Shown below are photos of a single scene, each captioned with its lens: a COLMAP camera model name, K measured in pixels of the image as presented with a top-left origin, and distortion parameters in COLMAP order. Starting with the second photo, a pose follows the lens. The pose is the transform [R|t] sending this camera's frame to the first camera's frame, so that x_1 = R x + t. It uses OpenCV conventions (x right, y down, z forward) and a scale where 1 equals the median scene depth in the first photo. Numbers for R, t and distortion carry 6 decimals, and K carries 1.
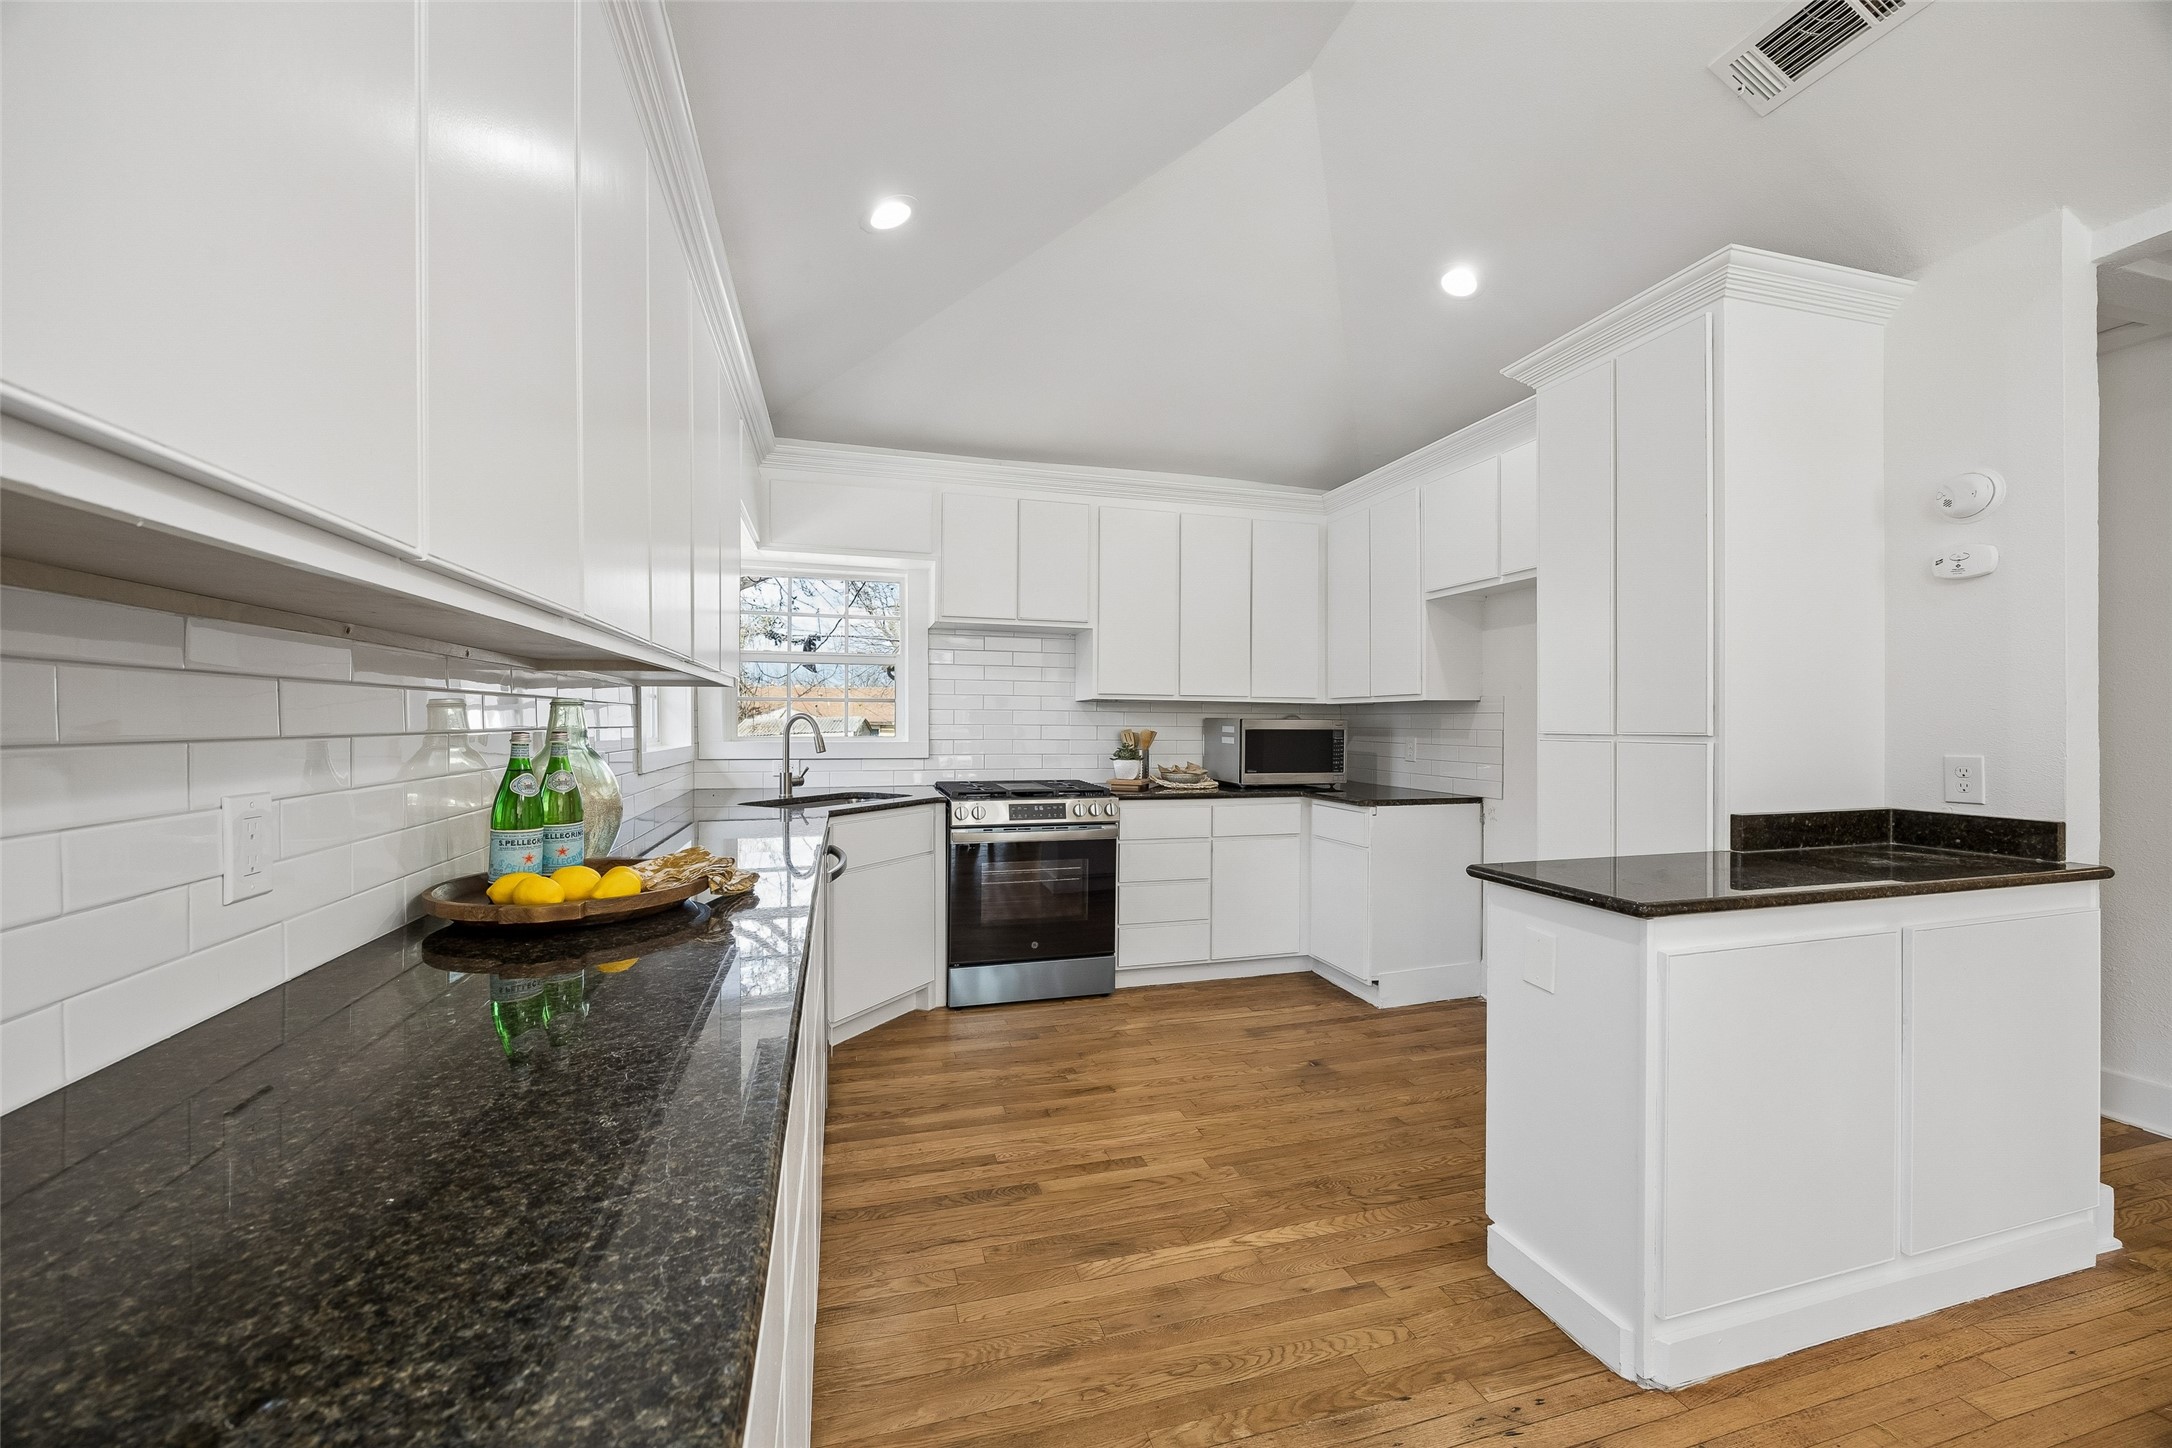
lens RADIAL K [[837.3, 0, 1079.5], [0, 837.3, 721.3], [0, 0, 1]] dist [0.001069, 0.000099]
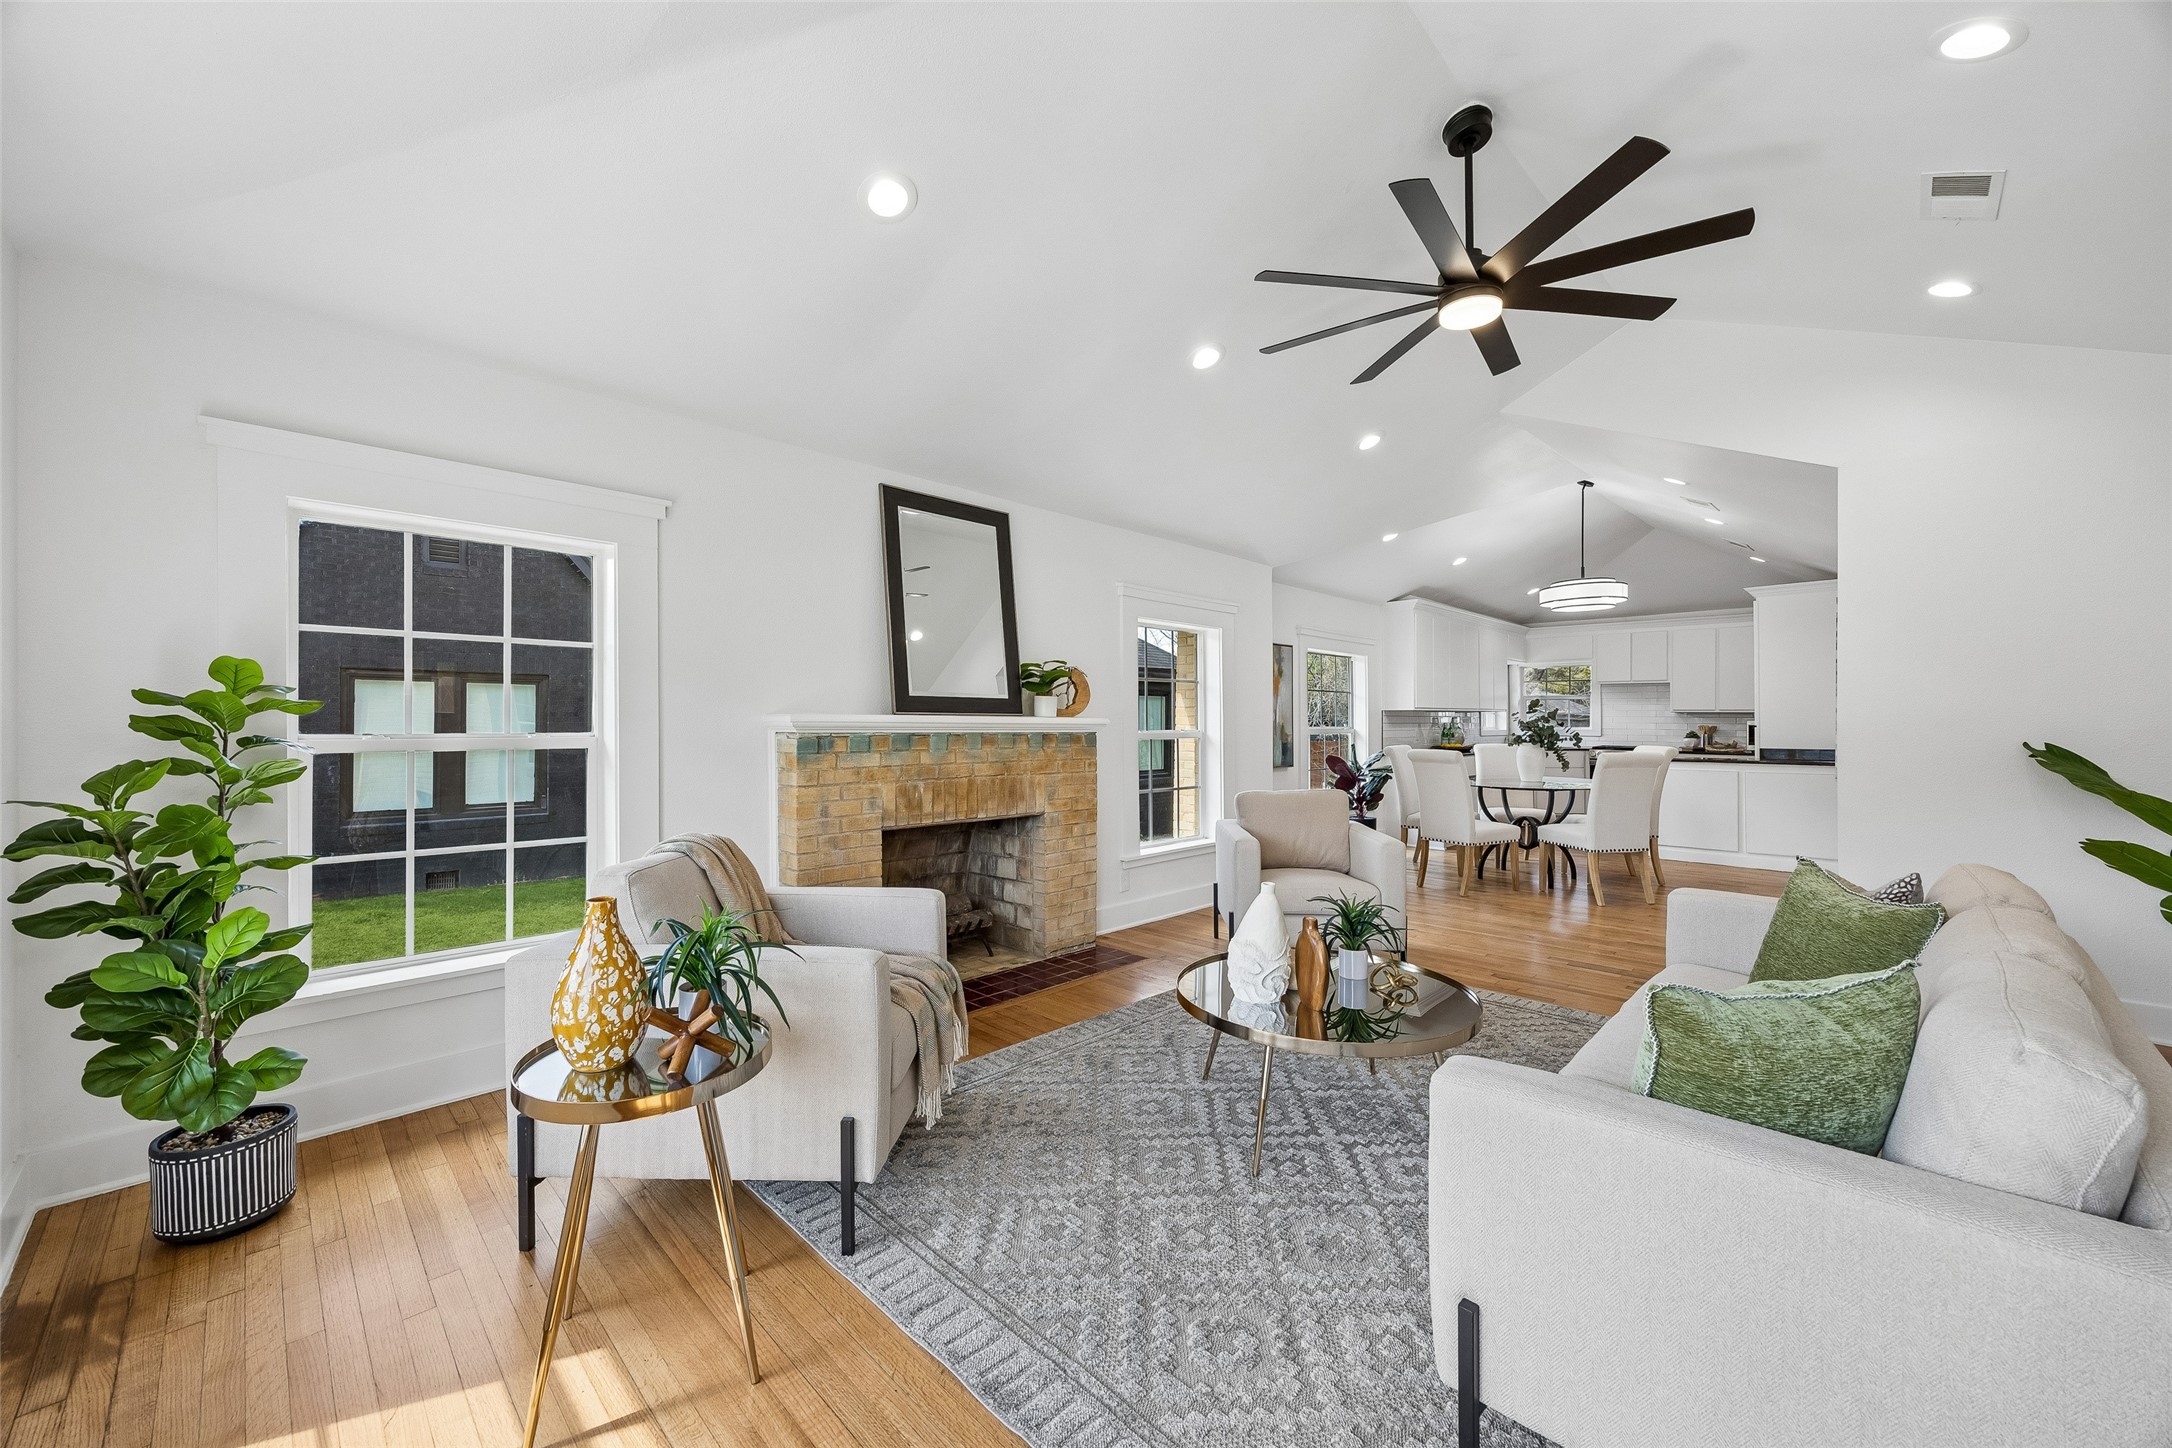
lens RADIAL K [[830.1, 0, 1080.9], [0, 830.1, 716.0], [0, 0, 1]] dist [-0.000496, 0.000037]
pose [[0.490503, -0.009303, -0.871390, 1.399701], [0.000059, 0.999943, -0.010642, 0.009410], [0.871439, 0.005168, 0.490476, -1.814669]]
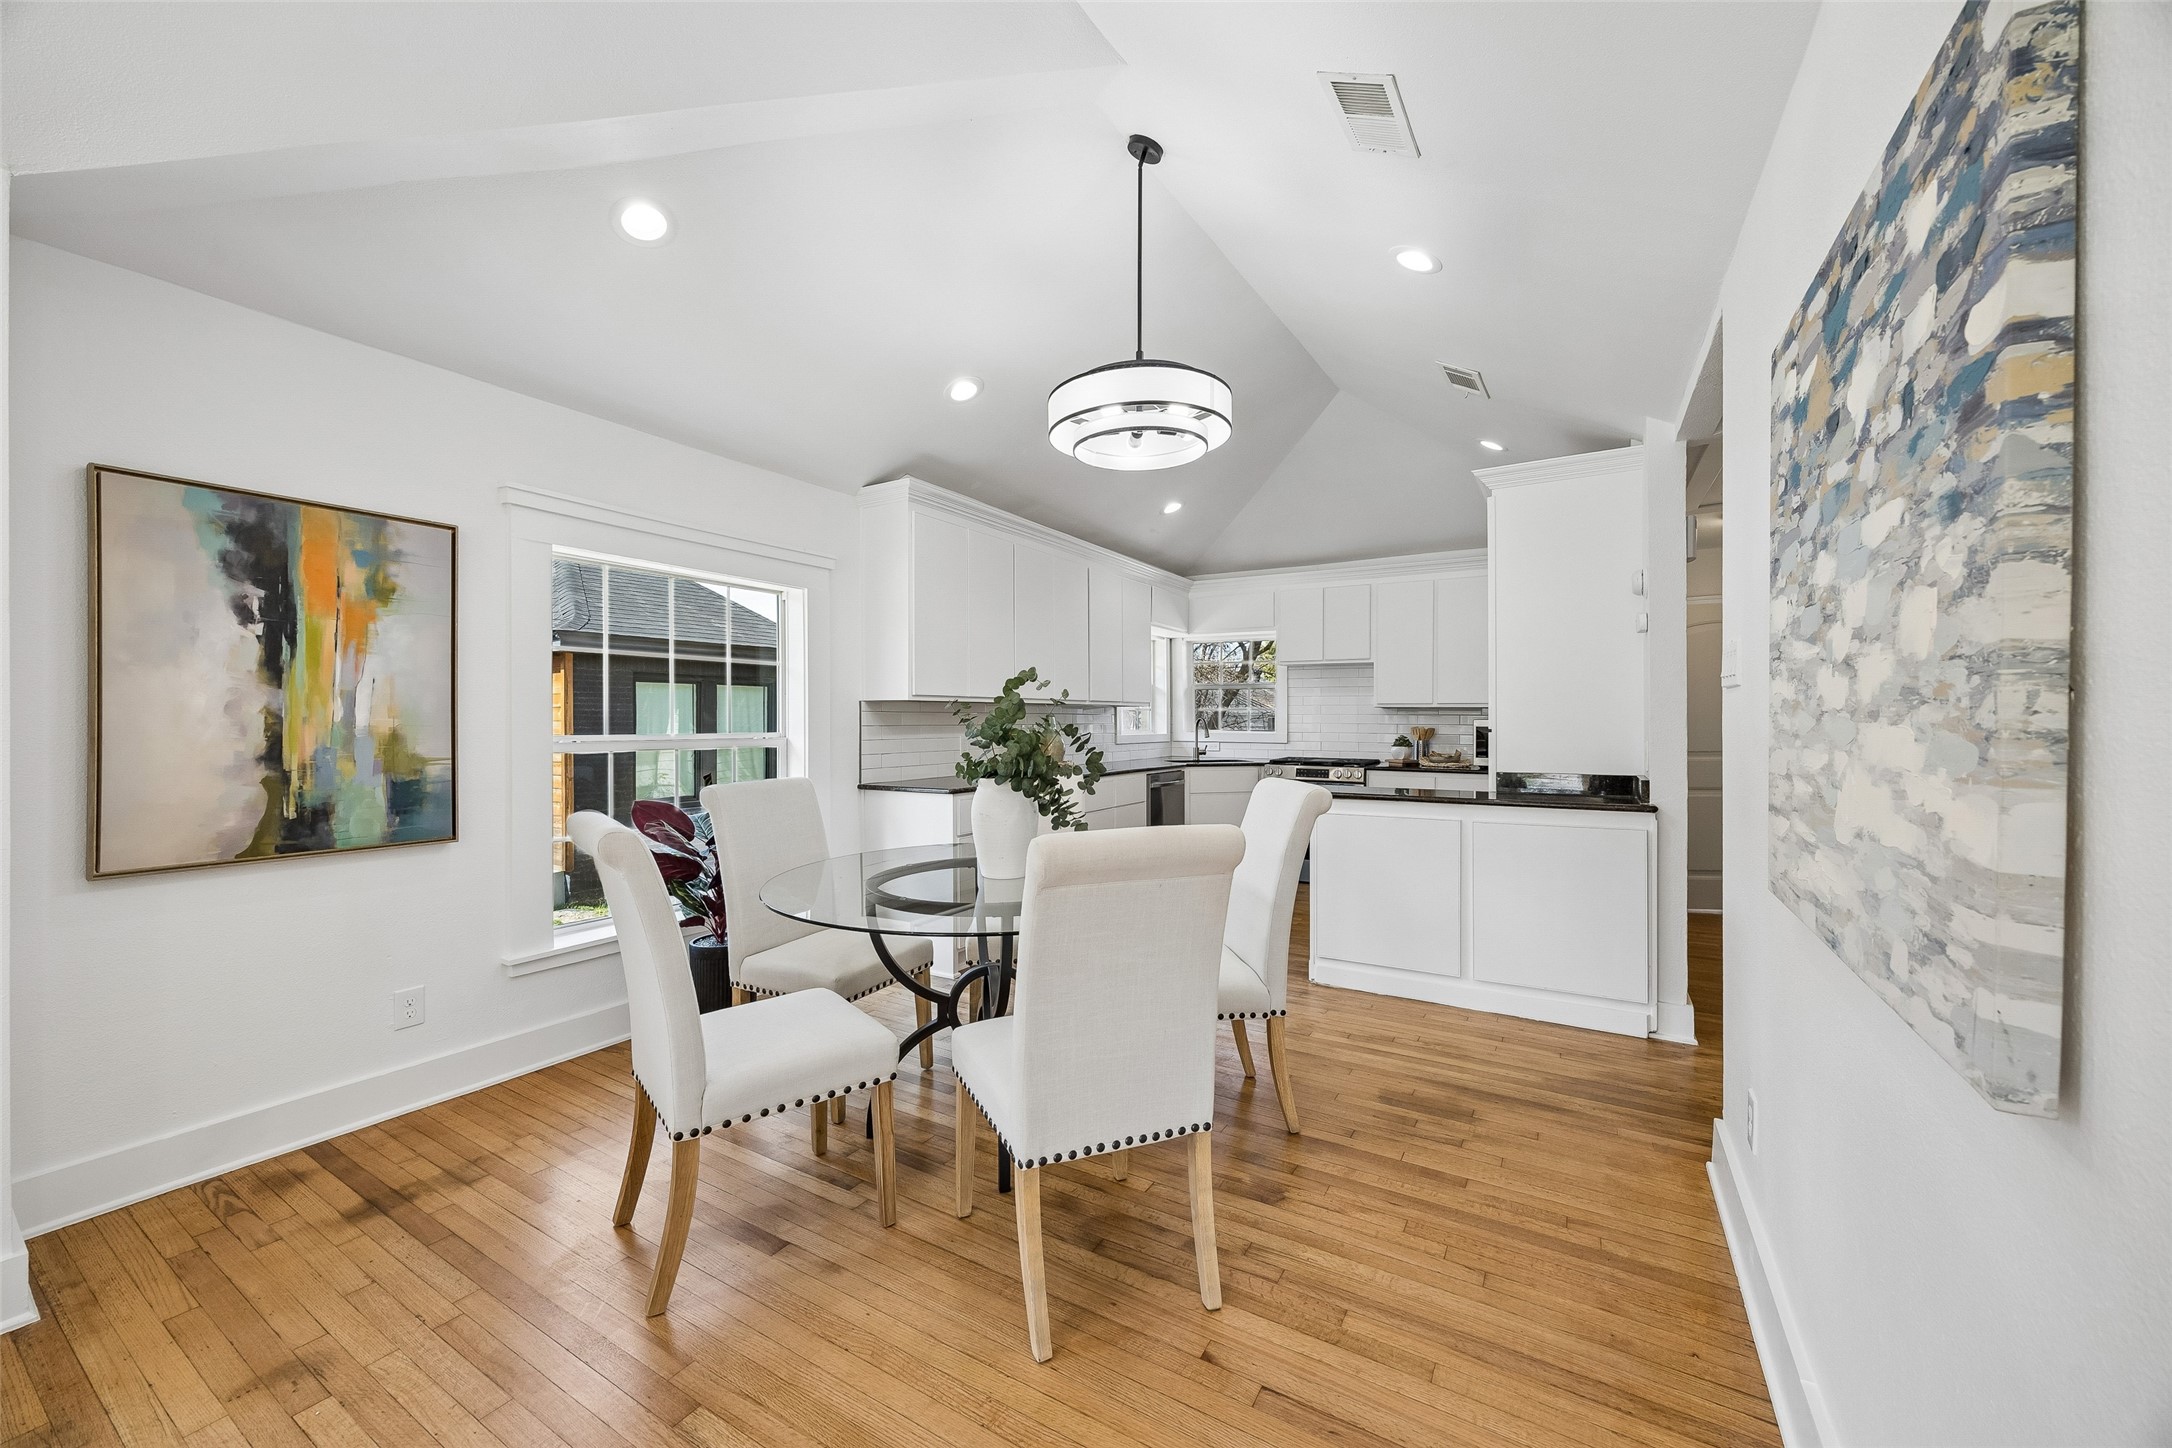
lens RADIAL K [[830.1, 0, 1080.9], [0, 830.1, 716.0], [0, 0, 1]] dist [-0.000496, 0.000037]
pose [[0.679592, -0.008018, -0.733546, 0.879496], [0.001953, 0.999957, -0.009120, 0.003298], [0.733587, 0.004765, 0.679578, -0.522526]]
